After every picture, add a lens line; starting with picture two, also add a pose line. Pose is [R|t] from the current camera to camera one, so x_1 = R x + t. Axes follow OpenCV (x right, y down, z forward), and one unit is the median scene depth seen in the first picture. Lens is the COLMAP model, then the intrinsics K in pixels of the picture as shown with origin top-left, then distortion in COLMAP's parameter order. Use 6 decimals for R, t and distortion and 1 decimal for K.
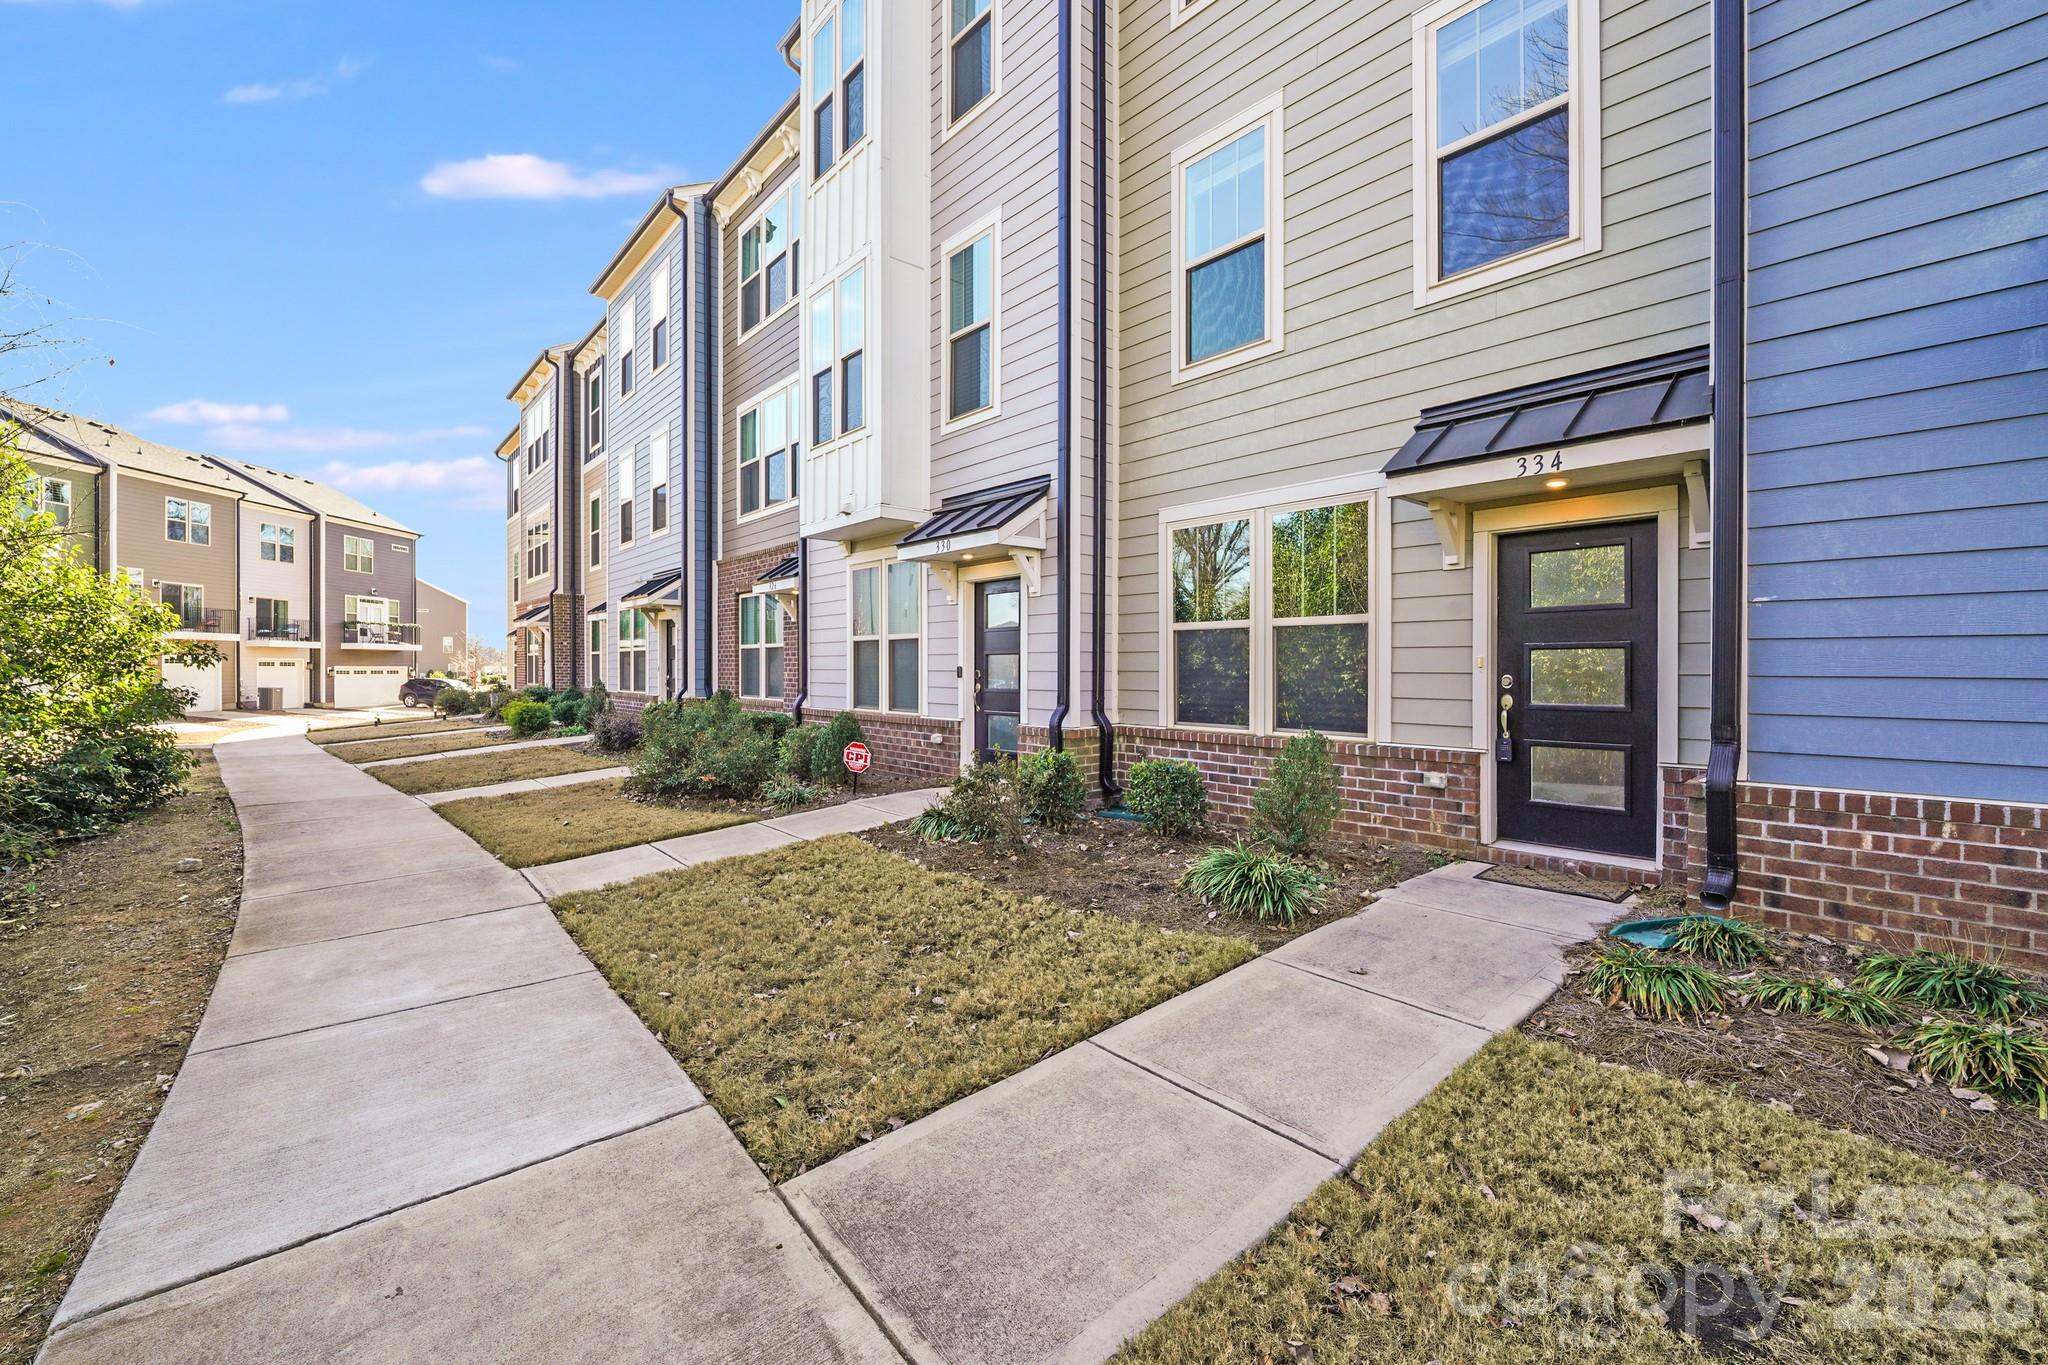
lens RADIAL K [[840.5, 0, 1030.6], [0, 840.5, 679.6], [0, 0, 1]] dist [0.000273, -0.007642]
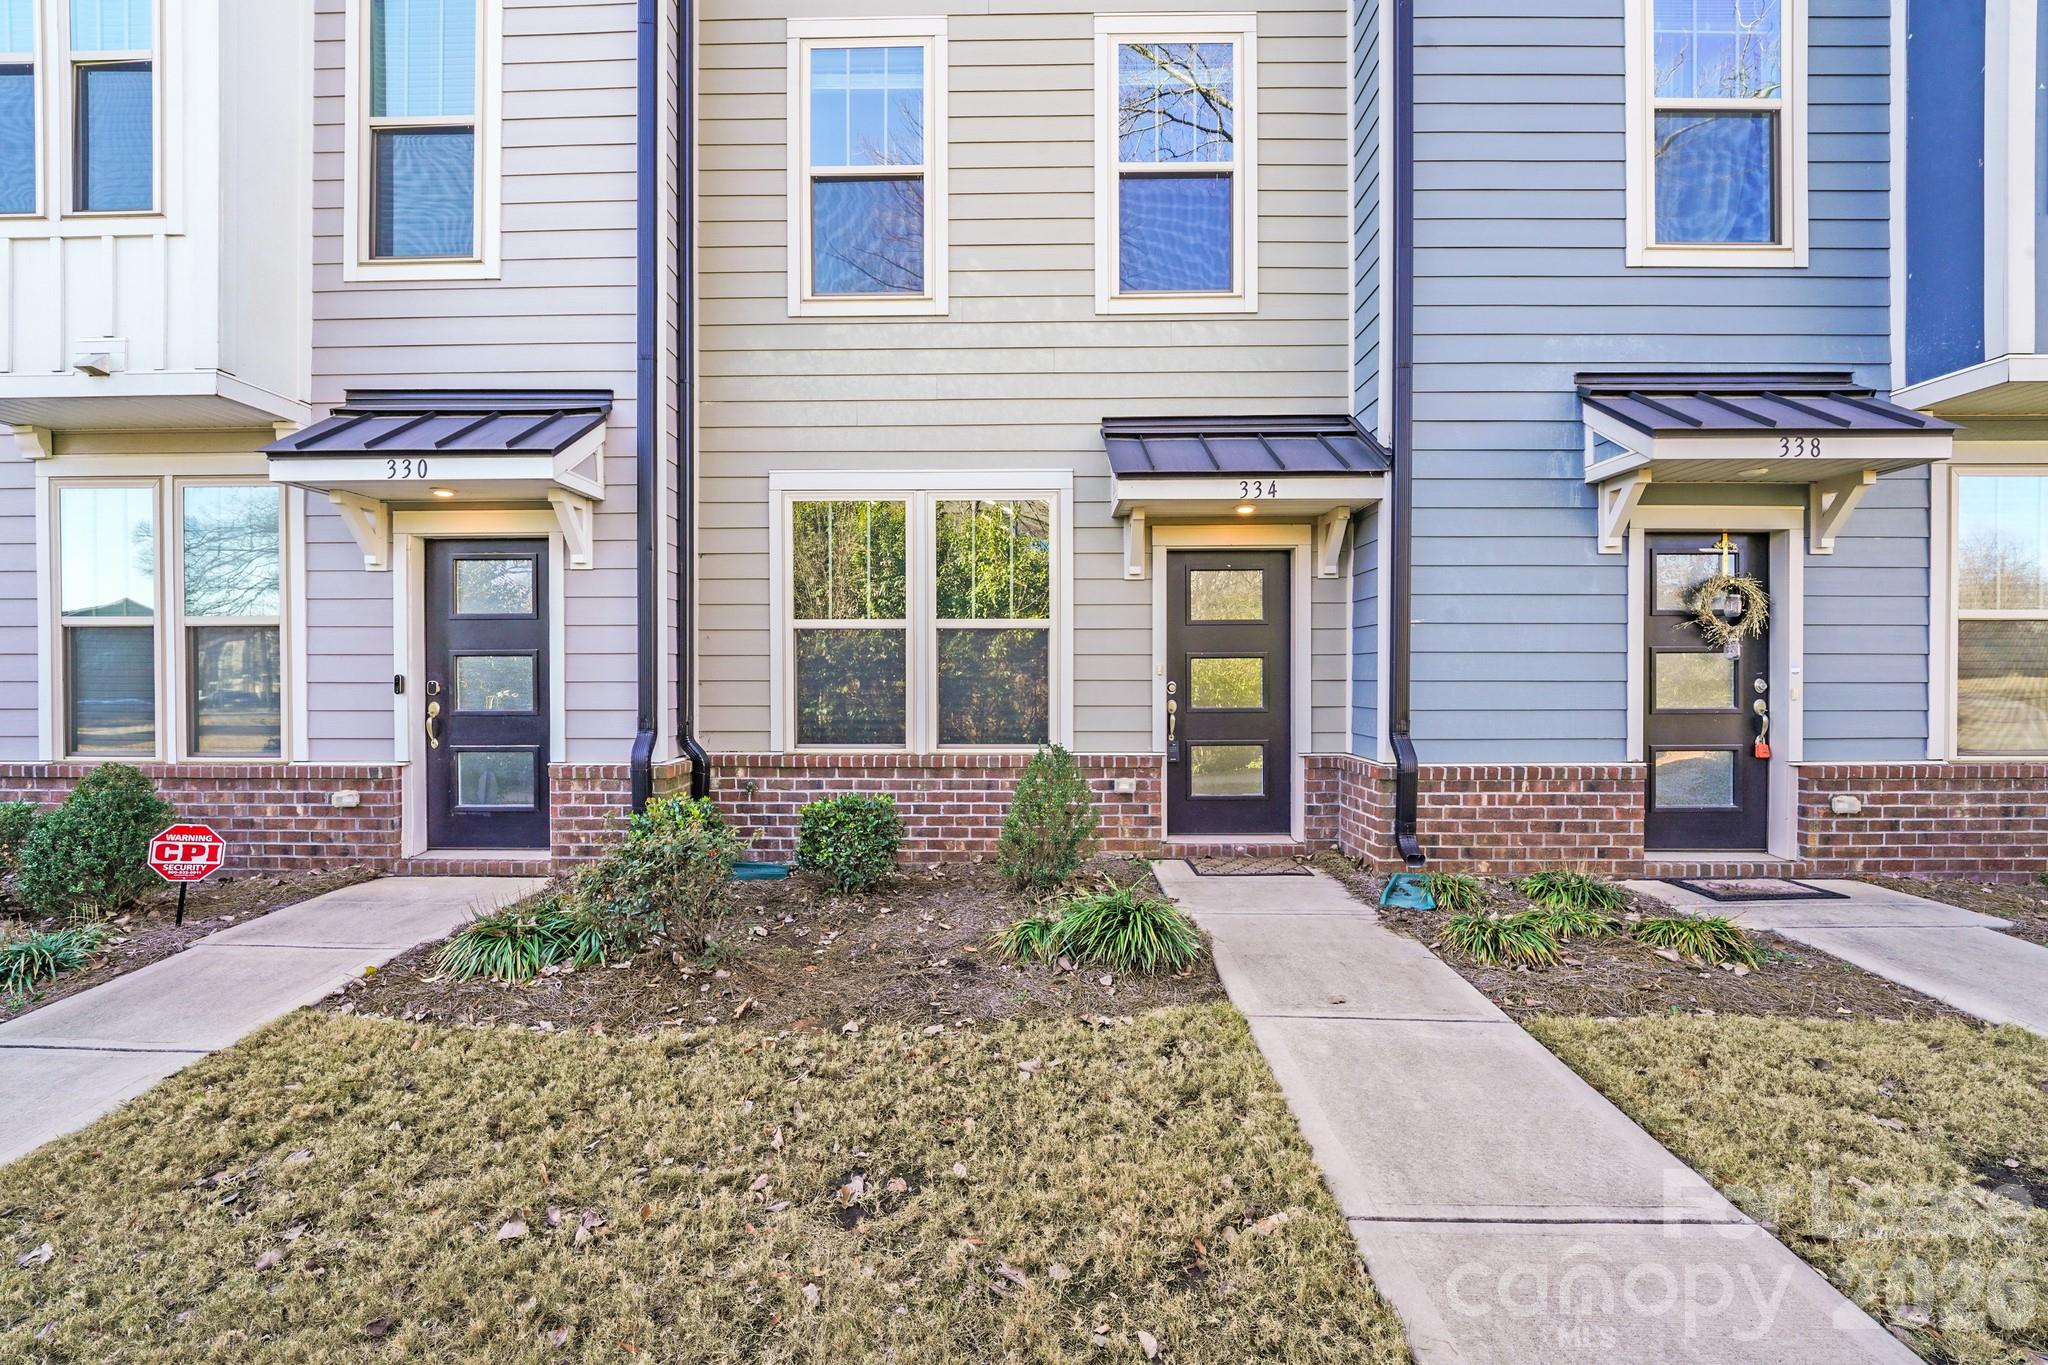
lens RADIAL K [[847.5, 0, 1022.4], [0, 847.5, 682.9], [0, 0, 1]] dist [-0.002860, -0.001538]
pose [[0.673229, -0.009942, 0.739367, -0.312836], [0.013192, 0.999912, 0.001433, -0.006592], [-0.739316, 0.008789, 0.673301, 0.355279]]
